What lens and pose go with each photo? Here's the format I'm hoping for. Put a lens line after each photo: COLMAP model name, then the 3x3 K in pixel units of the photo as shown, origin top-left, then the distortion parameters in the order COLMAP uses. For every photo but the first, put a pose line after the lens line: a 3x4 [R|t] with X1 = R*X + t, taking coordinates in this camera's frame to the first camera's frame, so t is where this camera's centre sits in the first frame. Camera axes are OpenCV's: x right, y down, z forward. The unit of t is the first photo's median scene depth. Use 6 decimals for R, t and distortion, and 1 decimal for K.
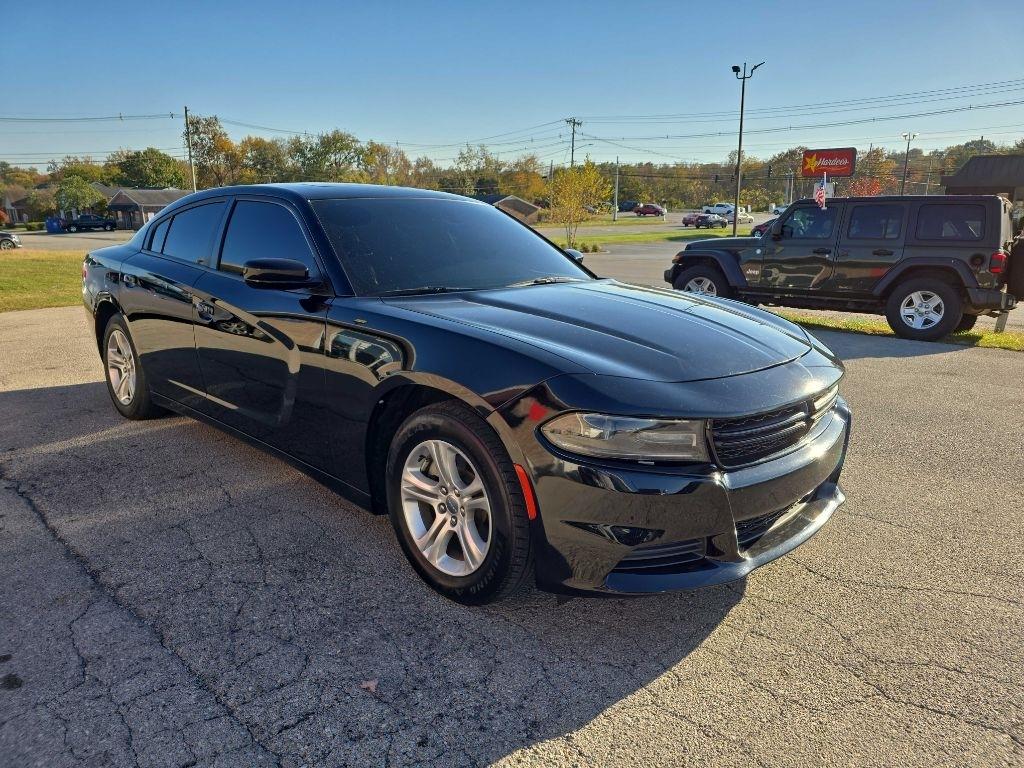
lens RADIAL K [[678.3, 0, 509.5], [0, 678.3, 382.2], [0, 0, 1]] dist [0.066899, -0.064811]
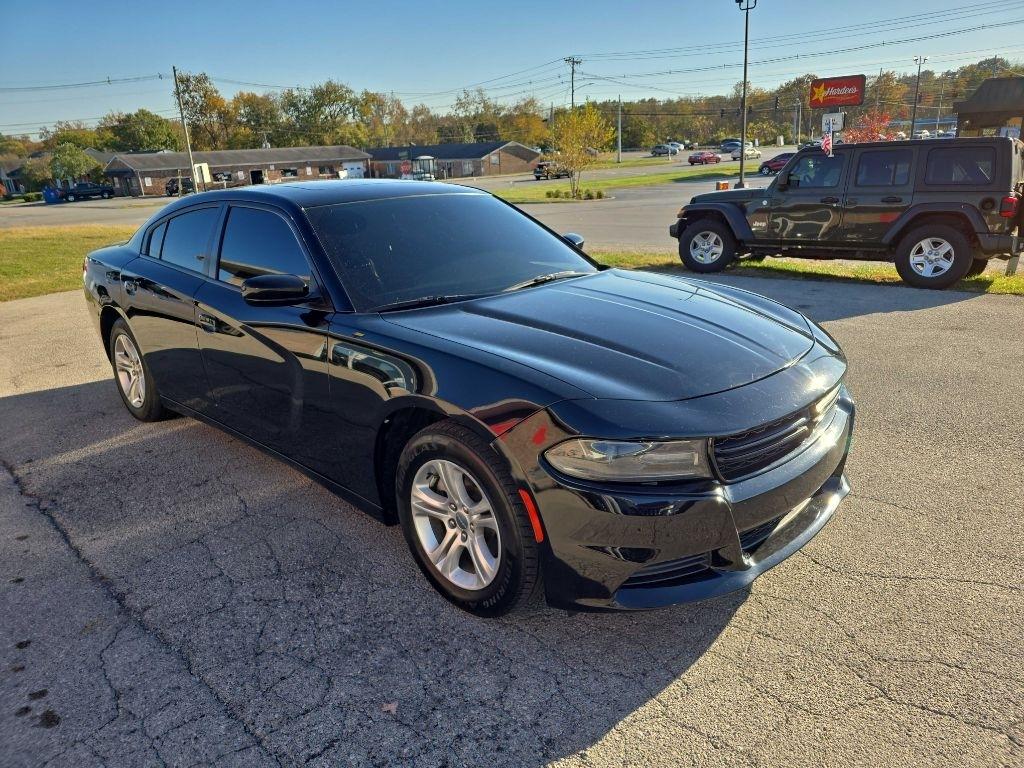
lens RADIAL K [[678.9, 0, 513.8], [0, 678.9, 379.2], [0, 0, 1]] dist [0.066487, -0.064932]
pose [[0.998880, -0.046098, -0.010673, 0.013766], [0.046717, 0.996610, 0.067722, -0.092512], [0.007515, -0.068145, 0.997647, -0.004117]]
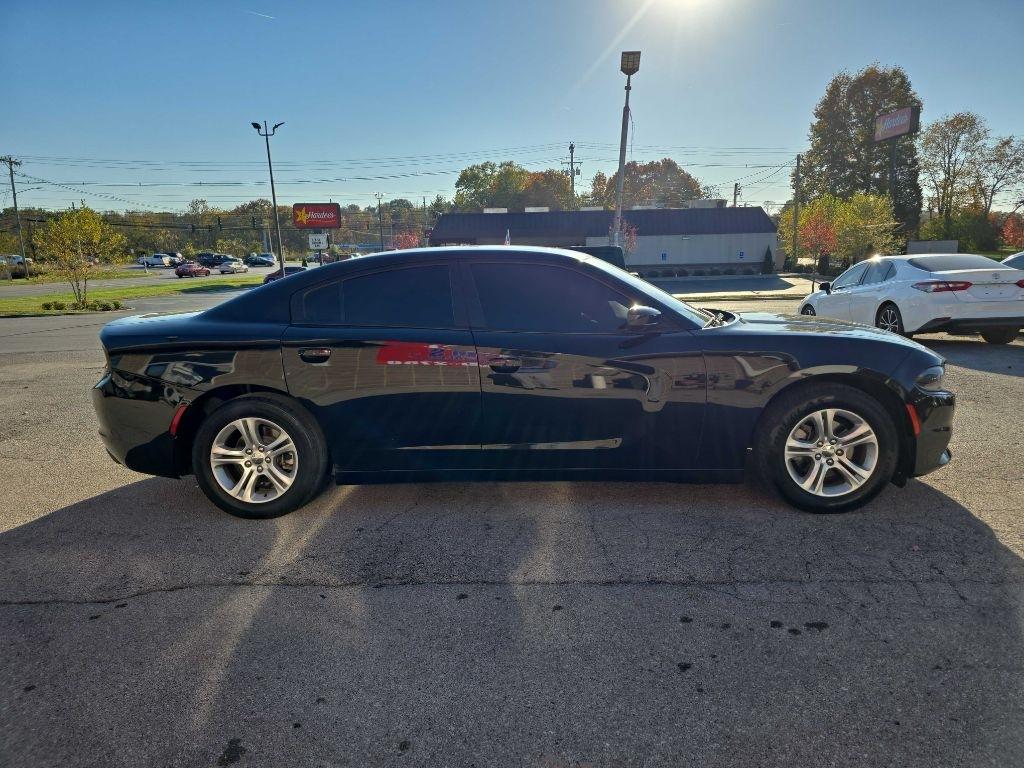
lens RADIAL K [[678.9, 0, 513.8], [0, 678.9, 379.2], [0, 0, 1]] dist [0.066487, -0.064932]
pose [[0.750499, -0.142848, 0.645249, -1.507886], [0.189227, 0.981930, -0.002710, -0.098810], [-0.633202, 0.124132, 0.763967, 0.242703]]
